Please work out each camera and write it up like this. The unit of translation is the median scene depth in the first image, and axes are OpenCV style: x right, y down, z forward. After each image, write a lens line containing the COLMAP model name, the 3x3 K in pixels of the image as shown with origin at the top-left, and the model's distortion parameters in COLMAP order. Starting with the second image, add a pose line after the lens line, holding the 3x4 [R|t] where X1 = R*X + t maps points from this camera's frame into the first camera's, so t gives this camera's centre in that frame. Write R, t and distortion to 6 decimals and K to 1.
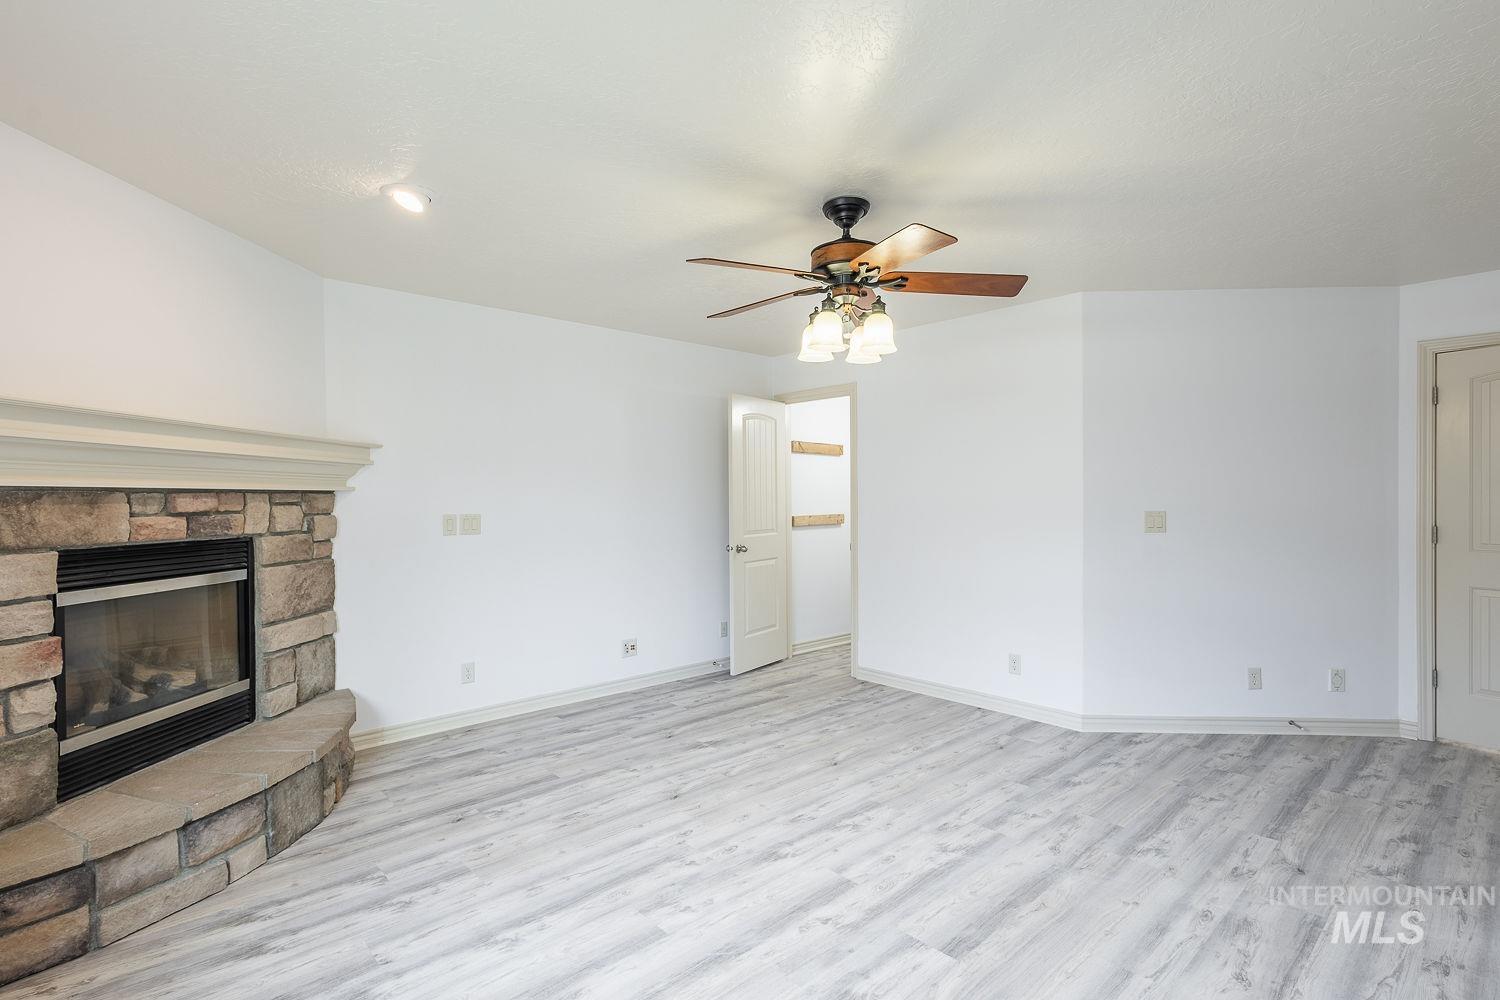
lens RADIAL K [[704.7, 0, 757.7], [0, 704.7, 506.0], [0, 0, 1]] dist [0.010650, -0.004007]
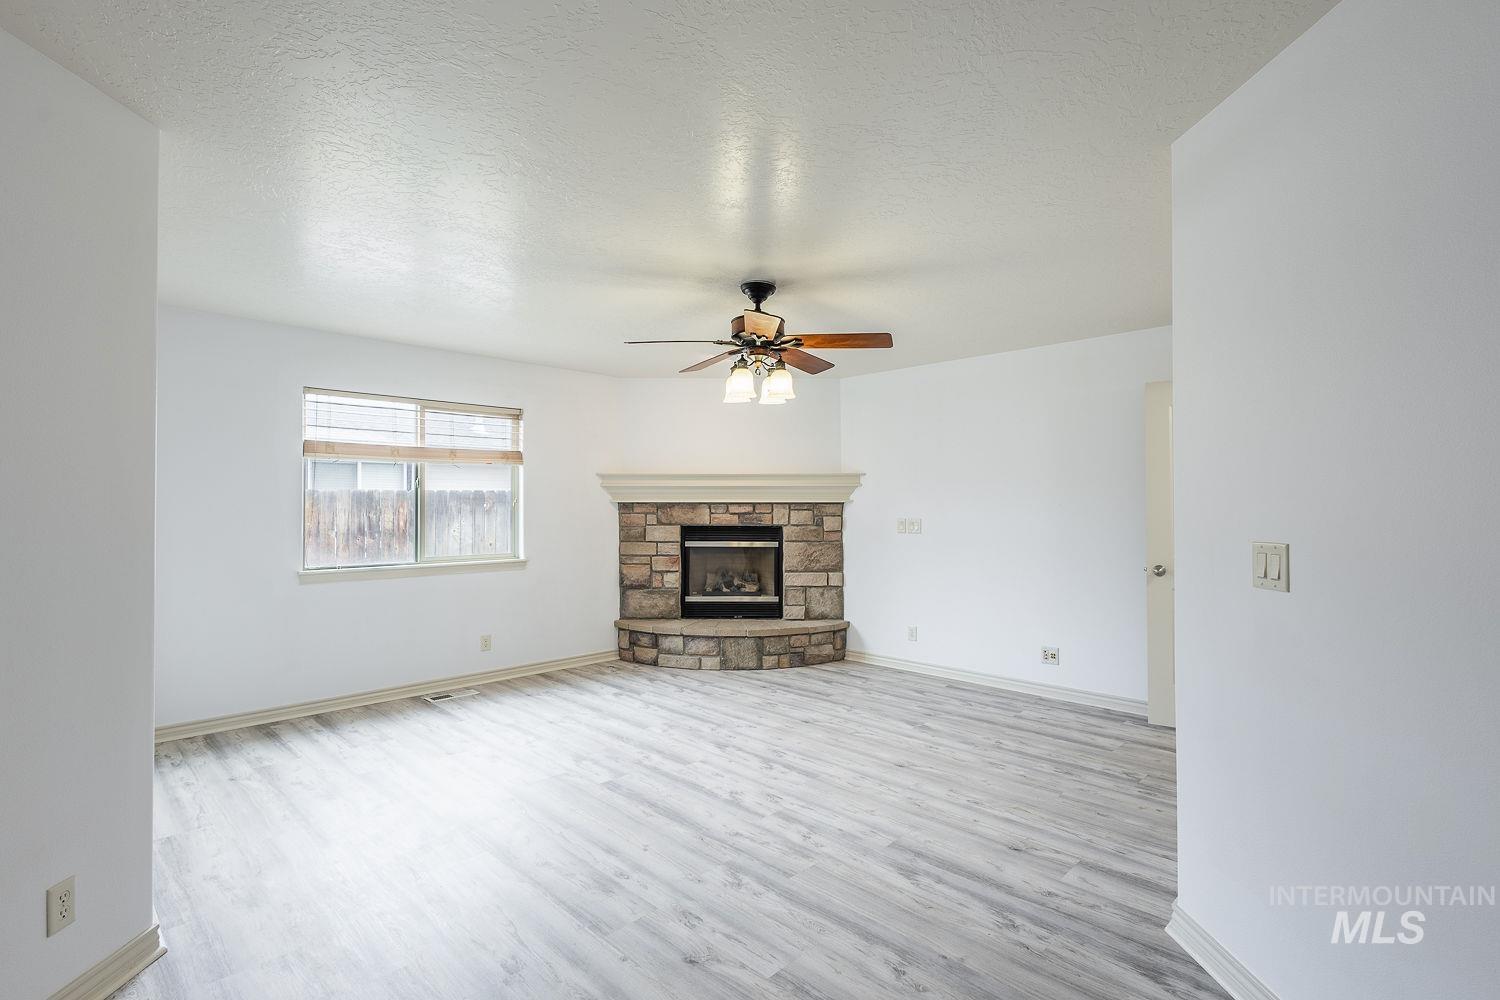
lens RADIAL K [[704.7, 0, 755.7], [0, 704.7, 501.0], [0, 0, 1]] dist [0.010650, -0.004007]
pose [[0.060290, -0.003493, -0.998175, 1.276189], [-0.012700, 0.999910, -0.004267, -0.017413], [0.998100, 0.012934, 0.060240, 0.813470]]
